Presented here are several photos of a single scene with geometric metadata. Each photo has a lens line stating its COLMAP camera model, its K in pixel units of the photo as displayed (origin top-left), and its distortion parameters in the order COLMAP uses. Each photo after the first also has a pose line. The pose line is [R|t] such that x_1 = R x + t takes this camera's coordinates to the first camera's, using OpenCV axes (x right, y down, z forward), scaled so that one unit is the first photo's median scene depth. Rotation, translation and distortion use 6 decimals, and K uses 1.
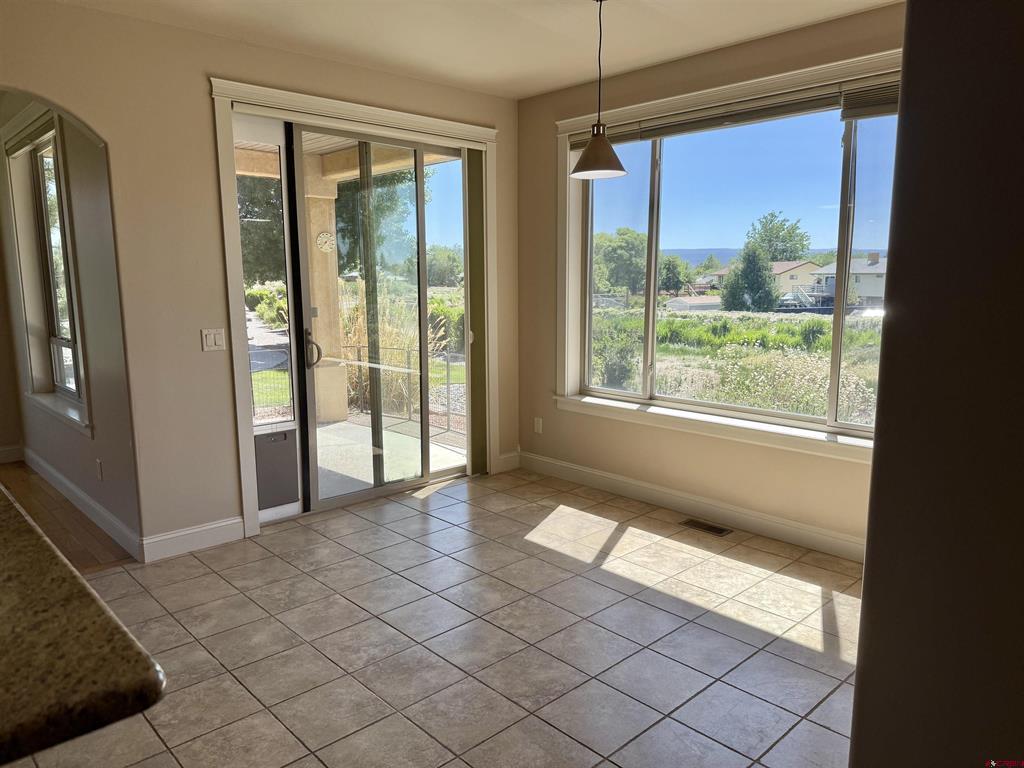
lens RADIAL K [[717.4, 0, 506.7], [0, 717.4, 385.2], [0, 0, 1]] dist [0.054925, -0.074511]
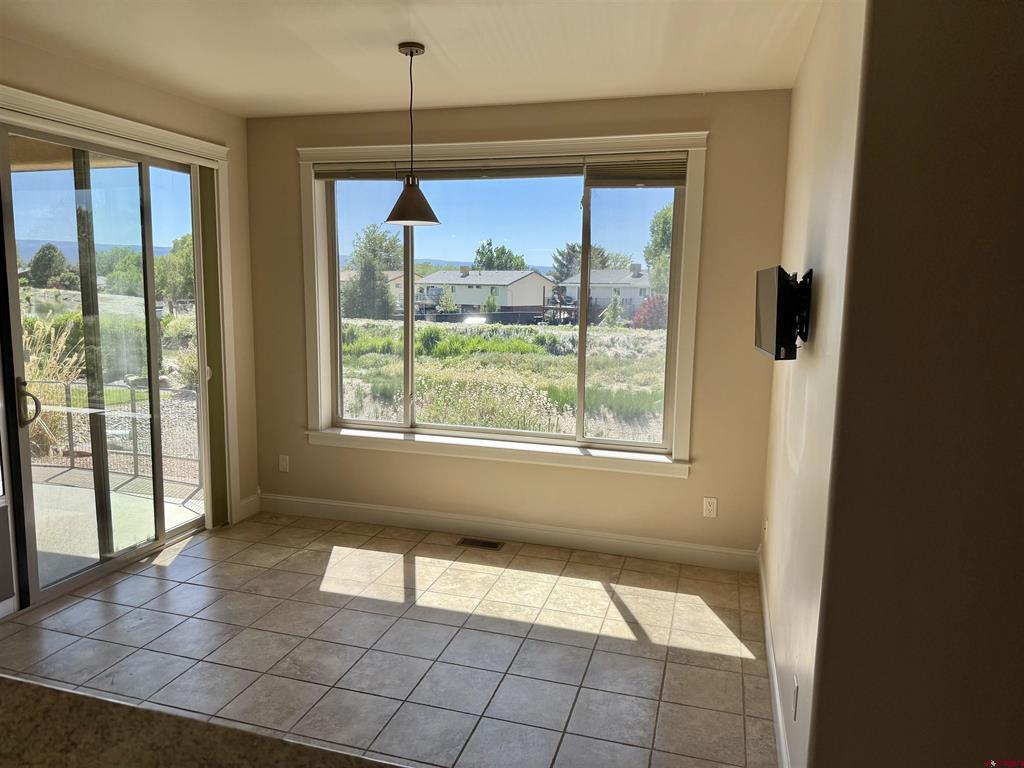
lens RADIAL K [[717.4, 0, 504.9], [0, 717.4, 367.1], [0, 0, 1]] dist [0.054925, -0.074511]
pose [[0.862401, -0.041250, 0.504543, -0.217175], [0.056897, 0.998258, -0.015637, -0.046795], [-0.503018, 0.042193, 0.863245, 0.043645]]
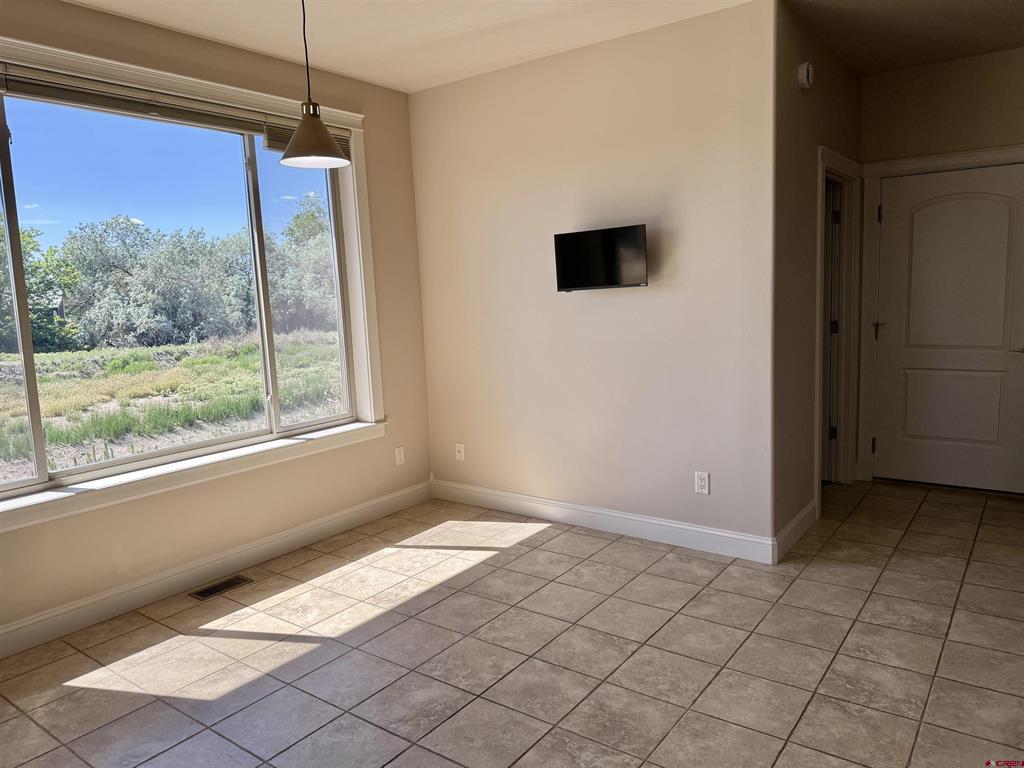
lens RADIAL K [[717.4, 0, 520.3], [0, 717.4, 369.3], [0, 0, 1]] dist [0.054925, -0.074511]
pose [[-0.182937, -0.102566, 0.977760, -0.579912], [0.191330, 0.971813, 0.137739, -0.099658], [-0.964327, 0.212272, -0.158156, 0.725271]]
